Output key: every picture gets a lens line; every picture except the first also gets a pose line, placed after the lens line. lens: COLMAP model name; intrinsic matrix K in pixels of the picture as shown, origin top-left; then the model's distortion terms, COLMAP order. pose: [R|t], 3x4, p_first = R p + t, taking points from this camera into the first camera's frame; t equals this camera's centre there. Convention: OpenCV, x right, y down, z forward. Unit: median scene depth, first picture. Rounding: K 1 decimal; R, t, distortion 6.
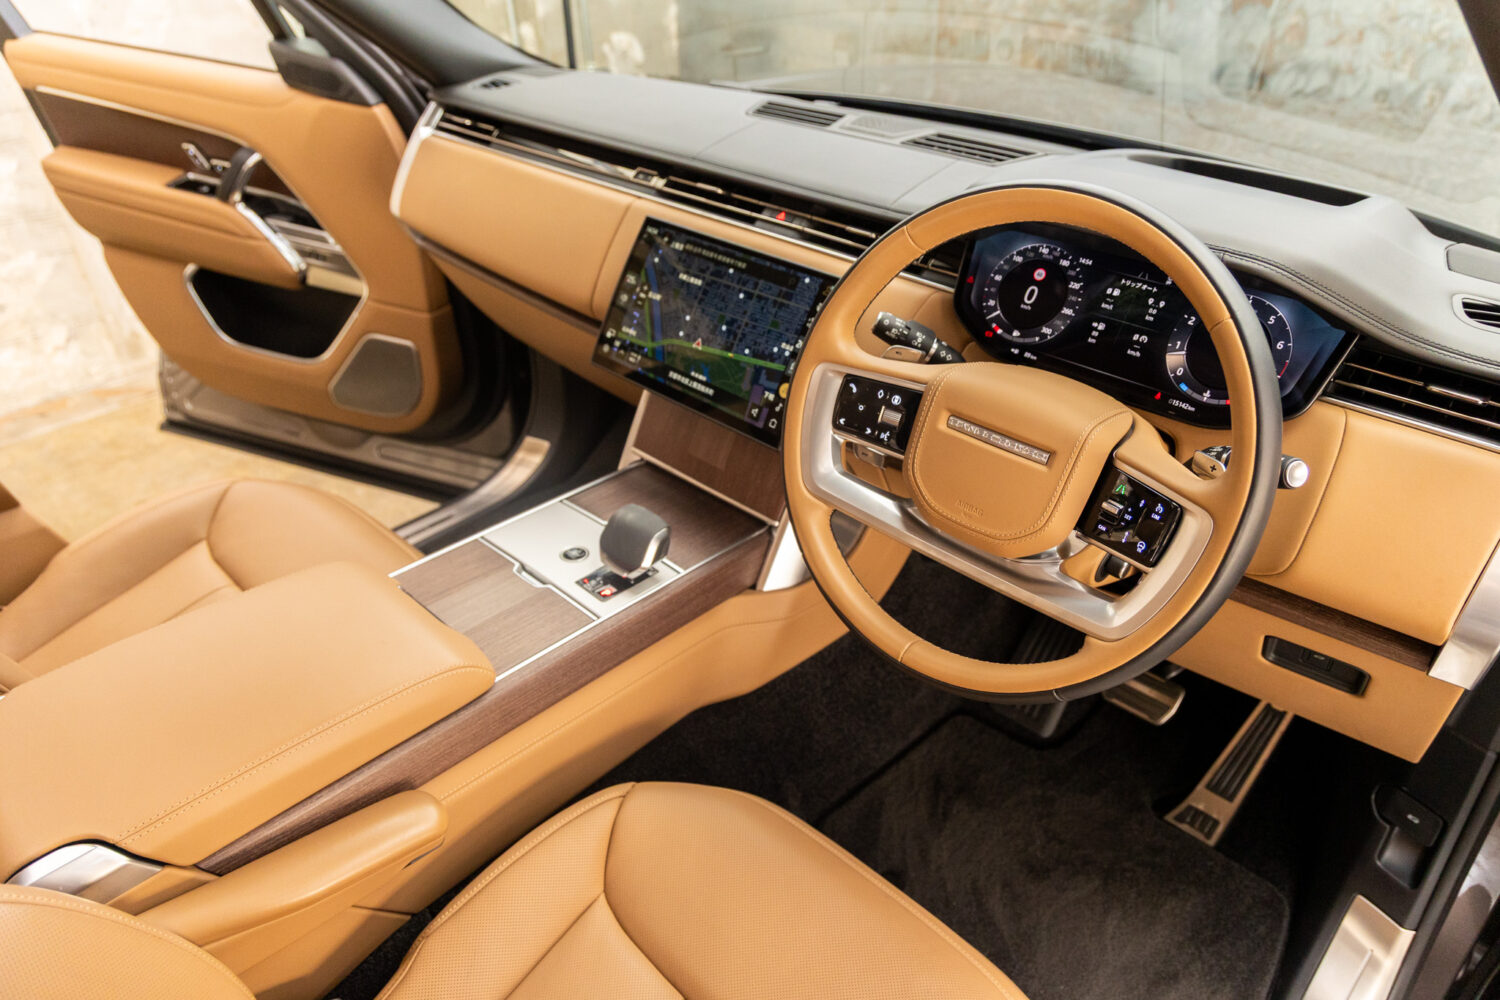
lens RADIAL K [[1014.6, 0, 756.3], [0, 1014.6, 506.9], [0, 0, 1]] dist [0.010902, -0.005771]
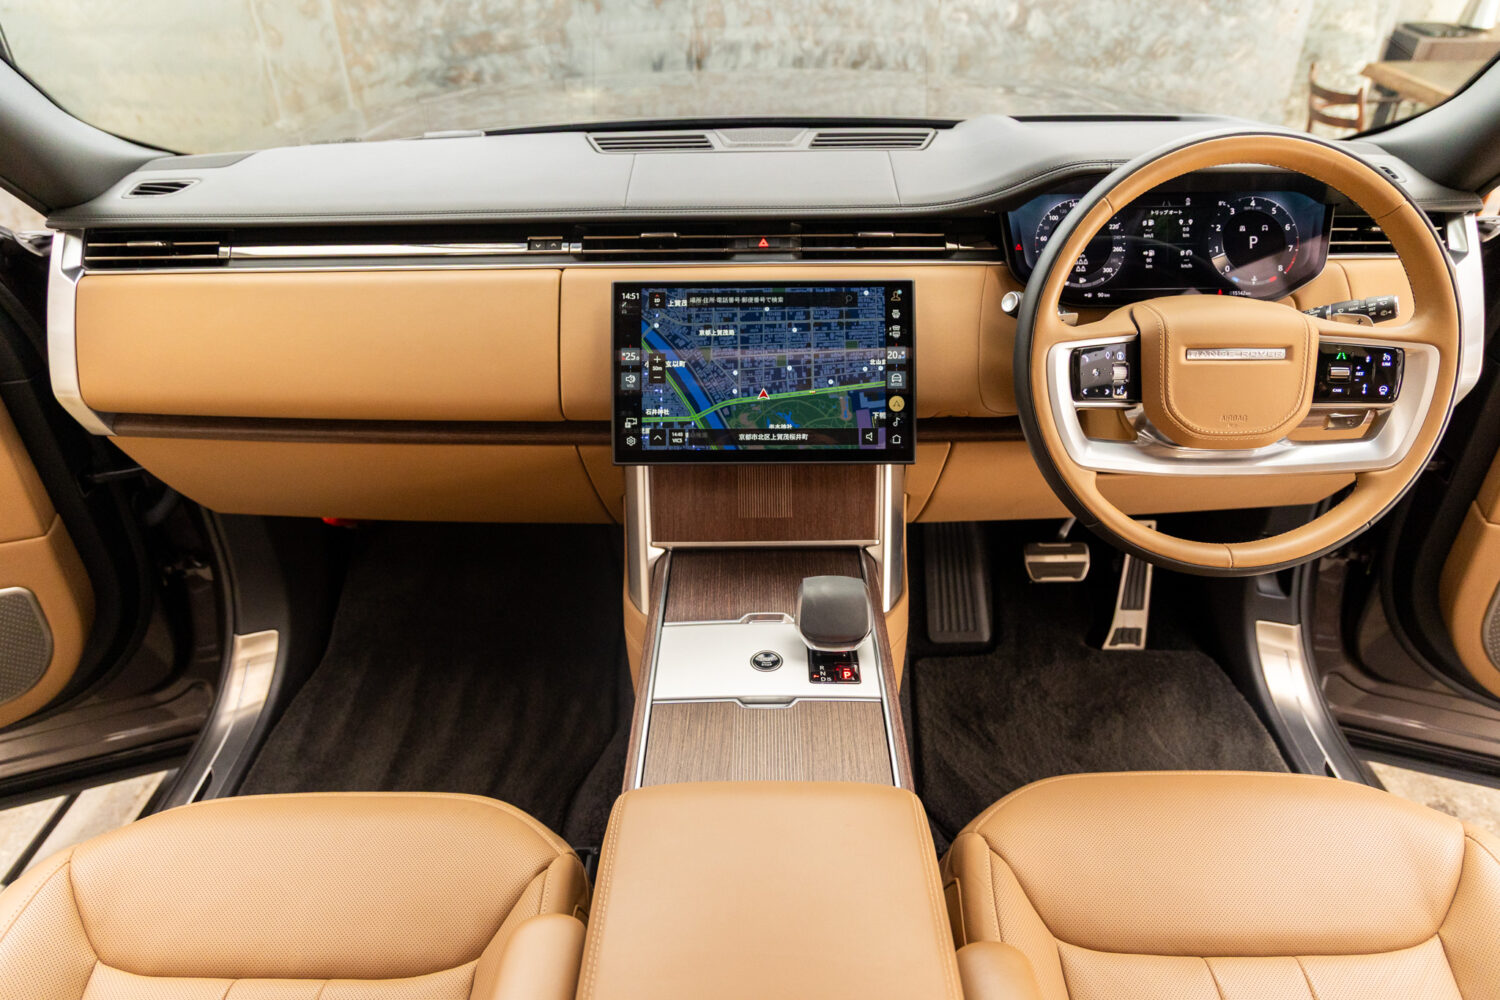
lens RADIAL K [[1014.6, 0, 757.8], [0, 1014.6, 497.4], [0, 0, 1]] dist [0.010902, -0.005771]
pose [[0.725273, -0.374831, 0.577478, -0.633355], [0.384275, 0.916378, 0.112183, -0.182766], [-0.571238, 0.140547, 0.808662, 0.279484]]
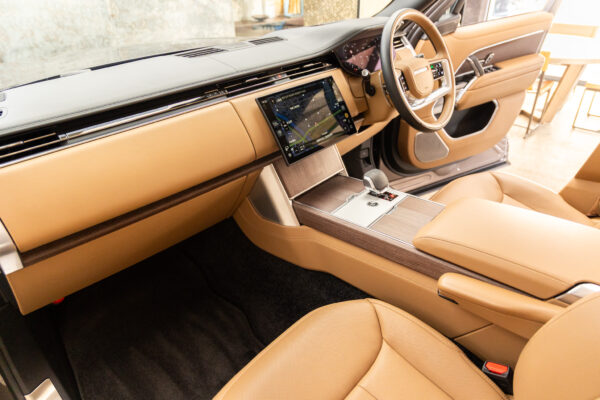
lens RADIAL K [[405.9, 0, 301.5], [0, 405.9, 197.6], [0, 0, 1]] dist [0.010902, -0.005771]
pose [[-0.037196, -0.493692, 0.868841, -1.024975], [0.562141, 0.708498, 0.426647, -0.485288], [-0.826204, 0.504281, 0.251172, 0.882327]]
